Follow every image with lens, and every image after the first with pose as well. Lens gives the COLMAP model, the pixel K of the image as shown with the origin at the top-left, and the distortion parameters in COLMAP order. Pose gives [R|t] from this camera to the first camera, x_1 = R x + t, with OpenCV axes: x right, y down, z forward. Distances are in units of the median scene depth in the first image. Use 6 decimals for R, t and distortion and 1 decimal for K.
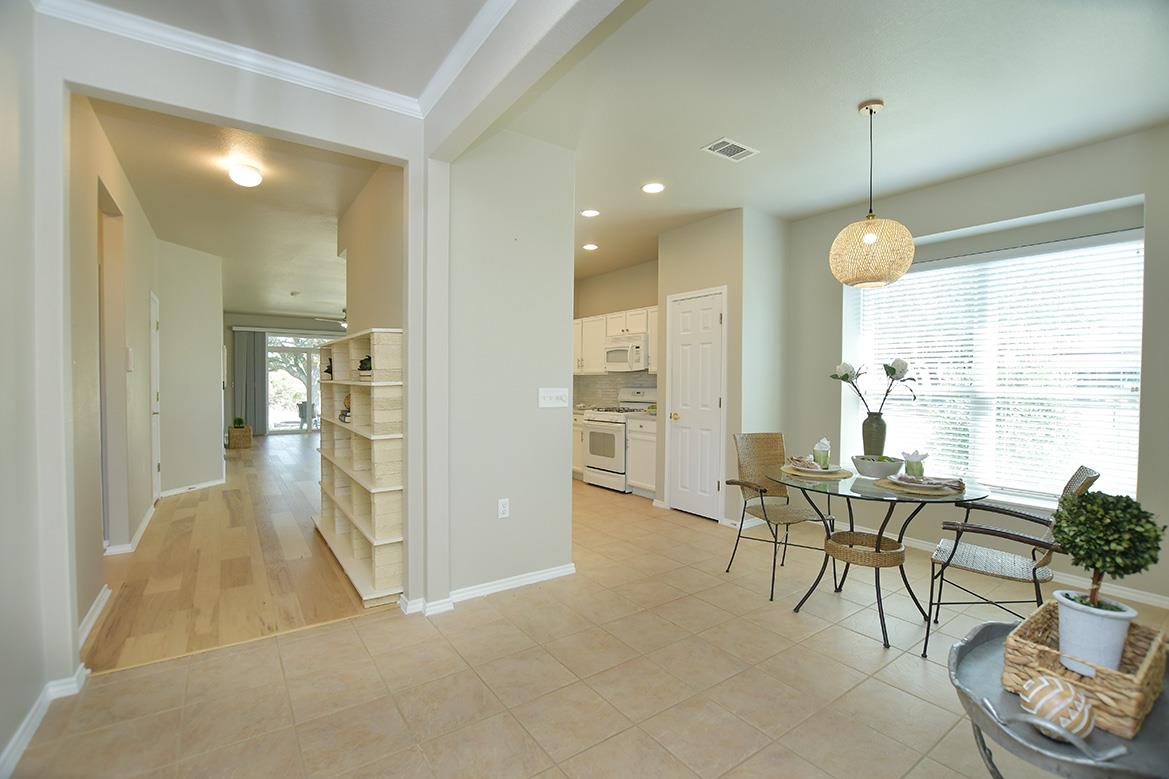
lens RADIAL K [[509.6, 0, 579.7], [0, 509.6, 393.2], [0, 0, 1]] dist [-0.034798, 0.006281]
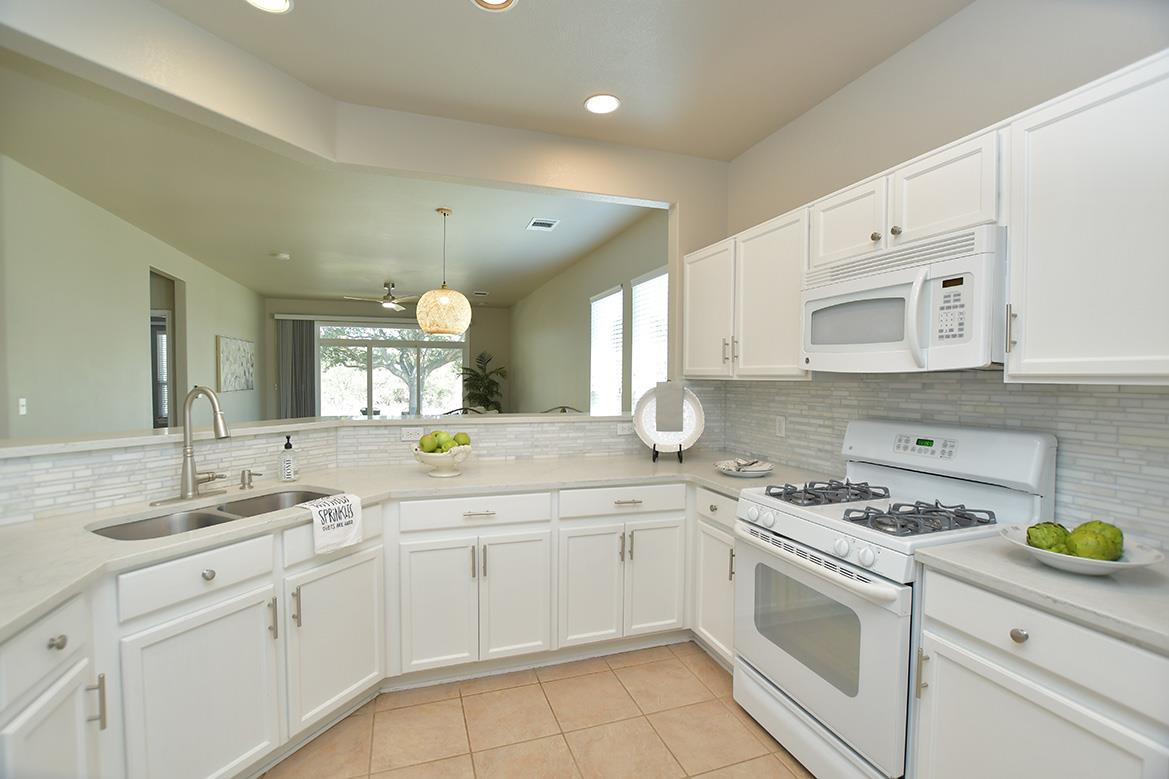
lens RADIAL K [[509.6, 0, 579.7], [0, 509.6, 393.2], [0, 0, 1]] dist [-0.034798, 0.006281]
pose [[0.959058, 0.010546, -0.283014, 0.003767], [-0.008695, 0.999932, 0.007795, -0.060785], [0.283077, -0.005015, 0.959084, 1.291201]]
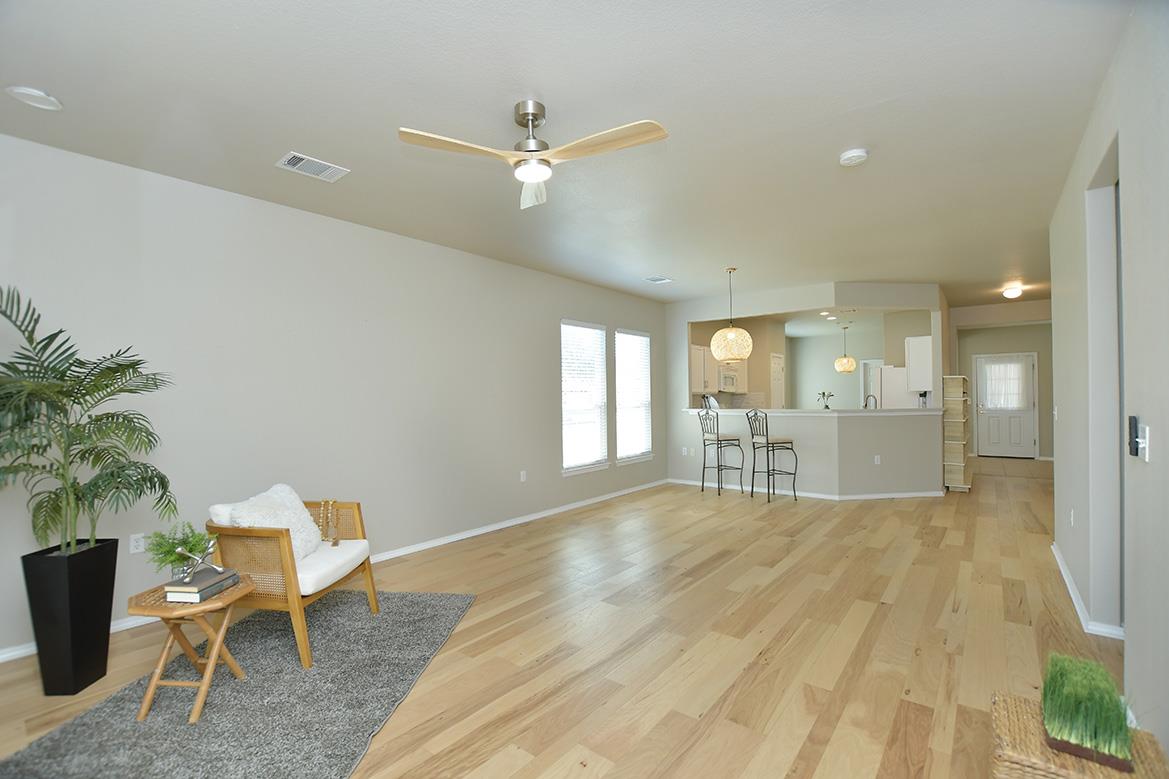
lens RADIAL K [[509.6, 0, 579.7], [0, 509.6, 393.2], [0, 0, 1]] dist [-0.034798, 0.006281]
pose [[-0.265099, 0.001461, 0.964220, -2.276754], [0.032085, 0.999458, 0.007307, -0.122190], [-0.963687, 0.032874, -0.265003, 3.437194]]
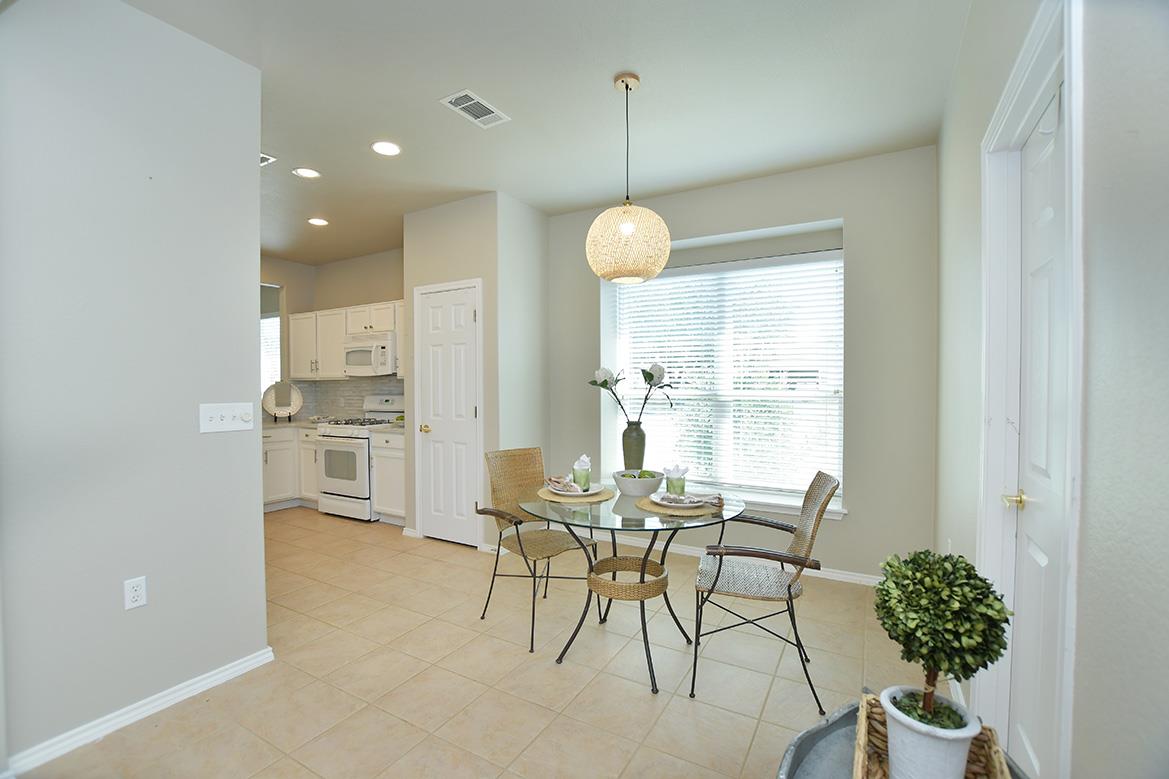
lens RADIAL K [[509.6, 0, 579.7], [0, 509.6, 393.2], [0, 0, 1]] dist [-0.034798, 0.006281]
pose [[0.905689, -0.017603, 0.423578, 0.093970], [0.019382, 0.999812, 0.000108, -0.014455], [-0.423500, 0.008111, 0.905860, 0.182019]]
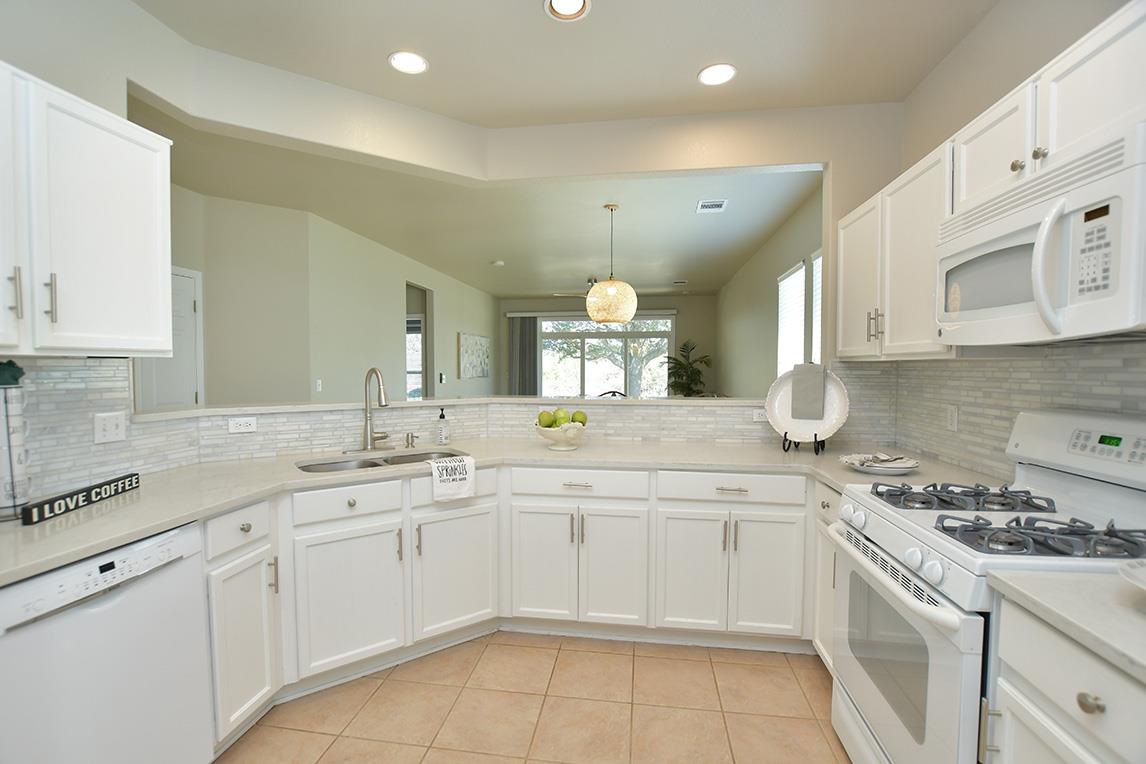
lens RADIAL K [[511.1, 0, 571.9], [0, 511.1, 386.0], [0, 0, 1]] dist [-0.026482, 0.000876]
pose [[0.728184, 0.020685, -0.685069, 0.183148], [-0.012642, 0.999780, 0.016750, -0.048790], [0.685265, -0.003536, 0.728286, 1.357775]]
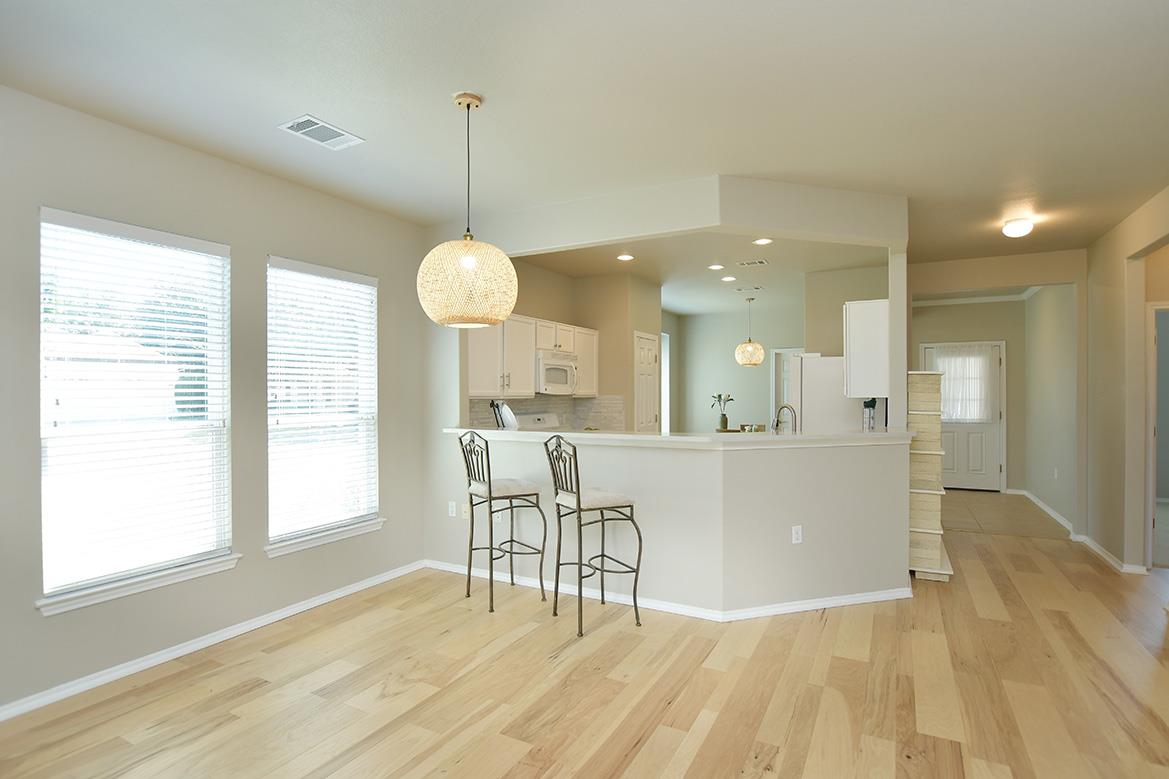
lens RADIAL K [[572.7, 0, 584.5], [0, 572.7, 389.5], [0, 0, 1]] dist [-0.021095, -0.000060]
pose [[-0.440332, -0.003116, 0.897830, -1.507362], [0.020160, 0.999708, 0.013357, -0.120824], [-0.897609, 0.023982, -0.440141, 2.662560]]
